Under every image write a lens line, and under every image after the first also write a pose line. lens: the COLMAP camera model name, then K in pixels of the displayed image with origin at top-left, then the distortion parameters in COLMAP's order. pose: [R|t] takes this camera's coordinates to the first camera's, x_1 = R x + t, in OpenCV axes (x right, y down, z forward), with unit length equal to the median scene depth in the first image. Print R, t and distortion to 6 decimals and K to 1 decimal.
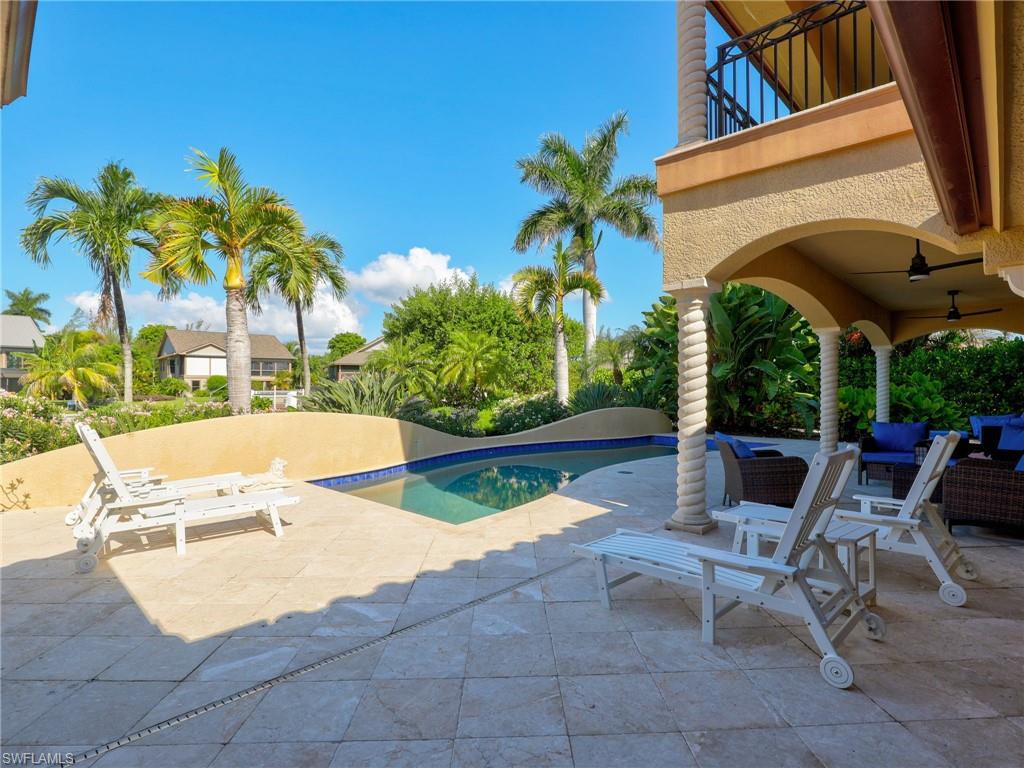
lens RADIAL K [[523.1, 0, 518.2], [0, 523.1, 385.8], [0, 0, 1]] dist [-0.031753, 0.000711]
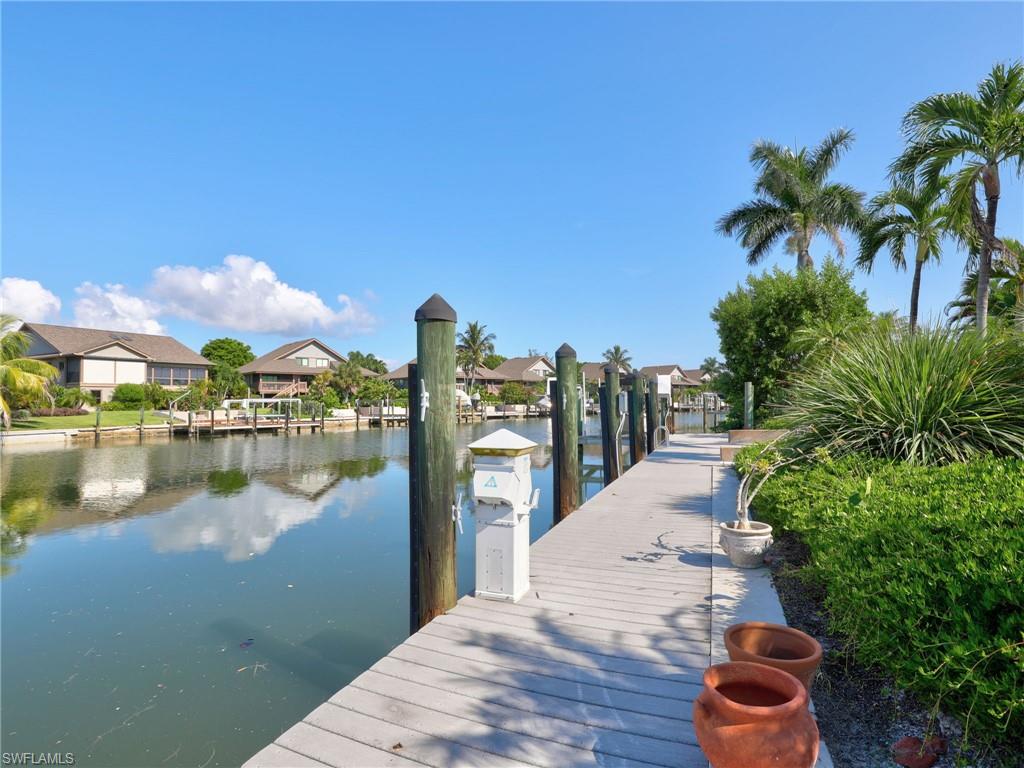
lens RADIAL K [[523.1, 0, 518.2], [0, 523.1, 385.8], [0, 0, 1]] dist [-0.031753, 0.000711]
pose [[0.941391, -0.000694, 0.337316, -1.269679], [0.012699, 0.999362, -0.033383, 0.072526], [-0.337078, 0.035710, 0.940799, 0.354392]]
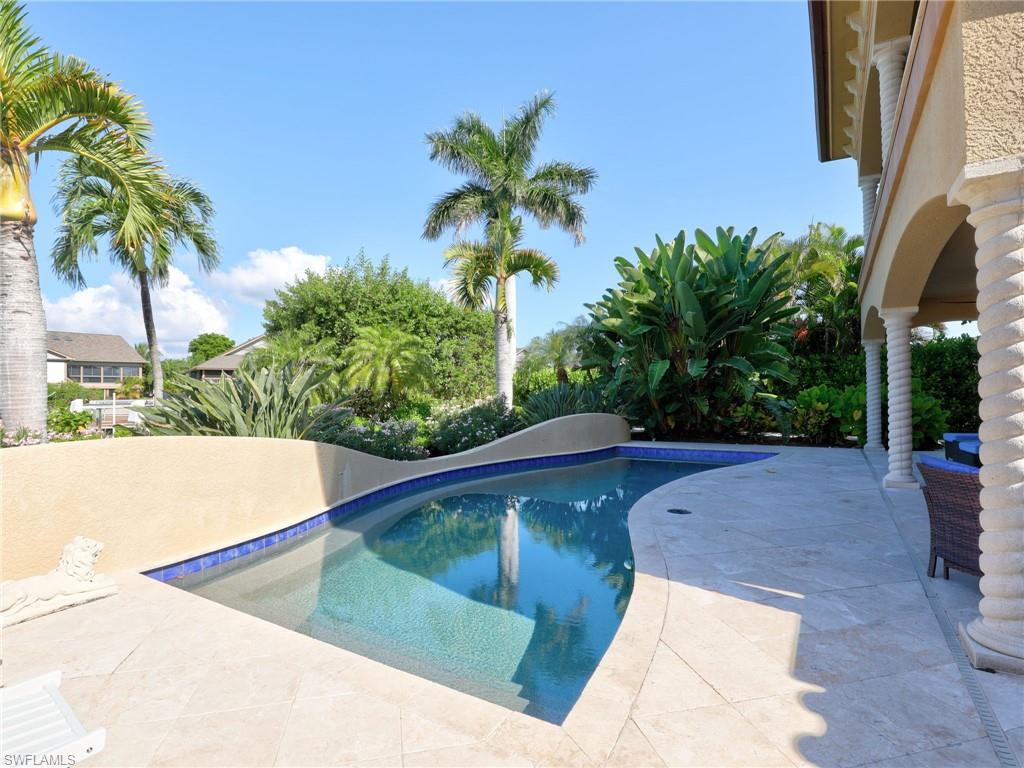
lens RADIAL K [[523.1, 0, 518.2], [0, 523.1, 385.8], [0, 0, 1]] dist [-0.031753, 0.000711]
pose [[0.976347, -0.009203, 0.216016, -0.073102], [0.011359, 0.999897, -0.008742, 0.003258], [-0.215913, 0.010989, 0.976351, 0.195704]]
